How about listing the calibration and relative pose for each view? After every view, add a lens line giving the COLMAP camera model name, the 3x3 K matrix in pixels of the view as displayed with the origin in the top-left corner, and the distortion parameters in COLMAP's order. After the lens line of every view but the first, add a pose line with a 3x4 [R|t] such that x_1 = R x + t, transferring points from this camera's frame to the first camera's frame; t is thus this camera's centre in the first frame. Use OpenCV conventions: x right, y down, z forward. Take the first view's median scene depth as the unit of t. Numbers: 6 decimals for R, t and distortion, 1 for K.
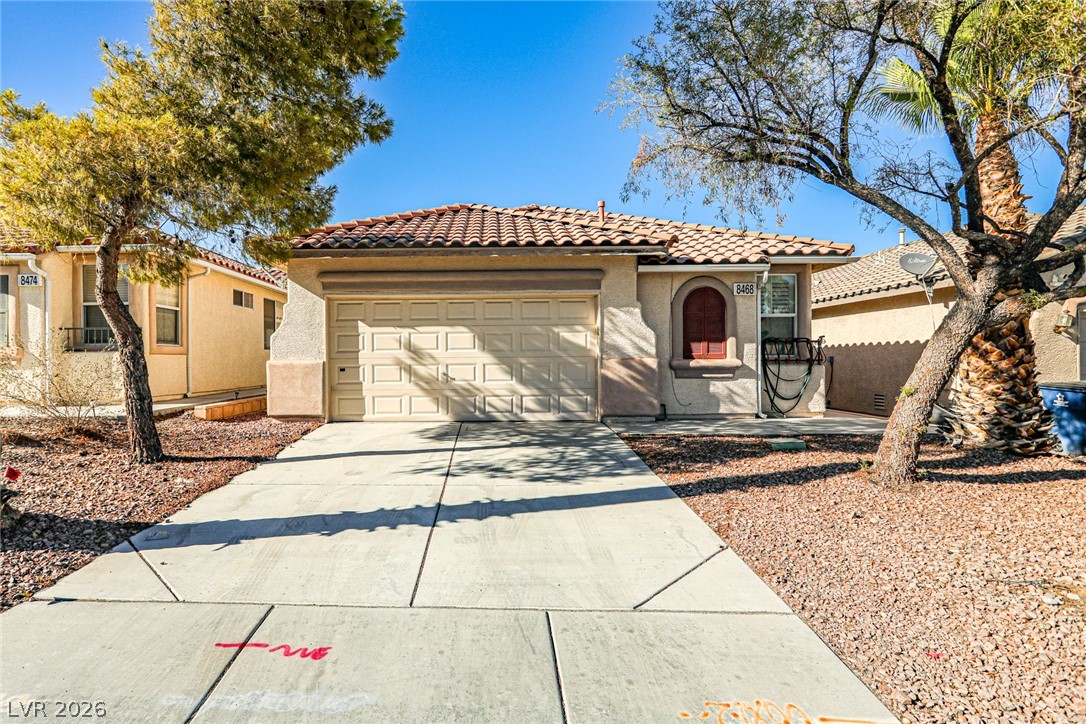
lens RADIAL K [[517.2, 0, 542.2], [0, 517.2, 359.0], [0, 0, 1]] dist [-0.004167, 0.001433]
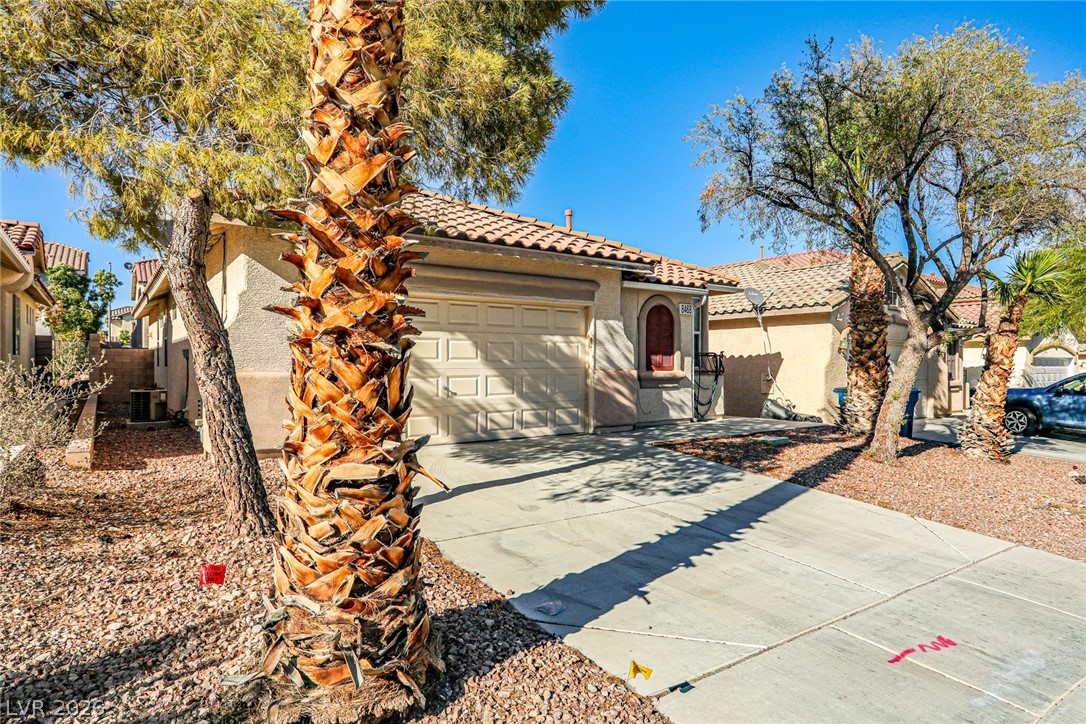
lens RADIAL K [[567.0, 0, 541.6], [0, 567.0, 365.4], [0, 0, 1]] dist [-0.000458, -0.000309]
pose [[0.829231, 0.006063, 0.558873, -0.580968], [-0.007413, 0.999973, 0.000150, -0.009314], [-0.558857, -0.004267, 0.829253, 0.145145]]
